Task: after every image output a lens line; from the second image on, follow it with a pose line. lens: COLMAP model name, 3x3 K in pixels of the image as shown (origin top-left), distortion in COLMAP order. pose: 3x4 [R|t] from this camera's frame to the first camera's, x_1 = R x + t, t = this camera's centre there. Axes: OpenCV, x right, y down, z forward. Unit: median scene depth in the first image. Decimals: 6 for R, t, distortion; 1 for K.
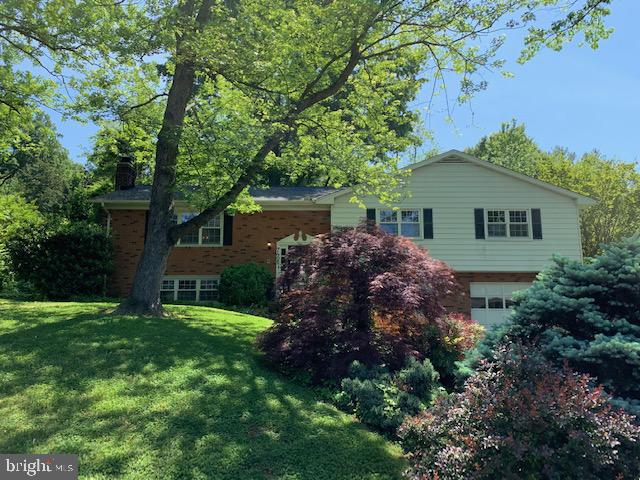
lens RADIAL K [[499.6, 0, 320.0], [0, 499.6, 240.0], [0, 0, 1]] dist [-0.001511, -0.002049]
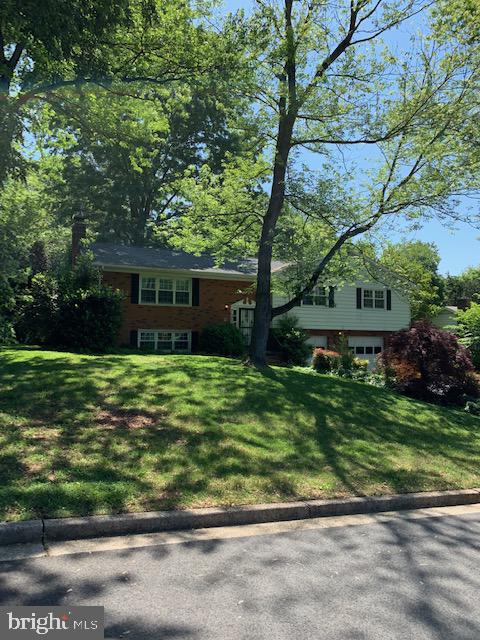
lens RADIAL K [[482.1, 0, 240.0], [0, 482.1, 320.0], [0, 0, 1]] dist [0.000764, -0.000710]
pose [[0.922877, 0.030947, 0.383849, -0.654419], [-0.052262, 0.997609, 0.045220, -0.017728], [-0.381532, -0.061793, 0.922288, -0.198602]]
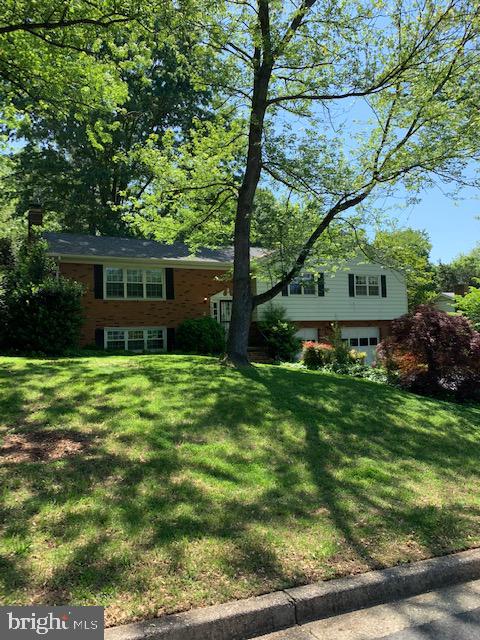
lens RADIAL K [[500.3, 0, 240.0], [0, 500.3, 320.0], [0, 0, 1]] dist [-0.002469, -0.003110]
pose [[0.913913, -0.005620, 0.405871, -0.596358], [-0.016916, 0.998508, 0.051916, -0.004923], [-0.405557, -0.054312, 0.912455, -0.111662]]
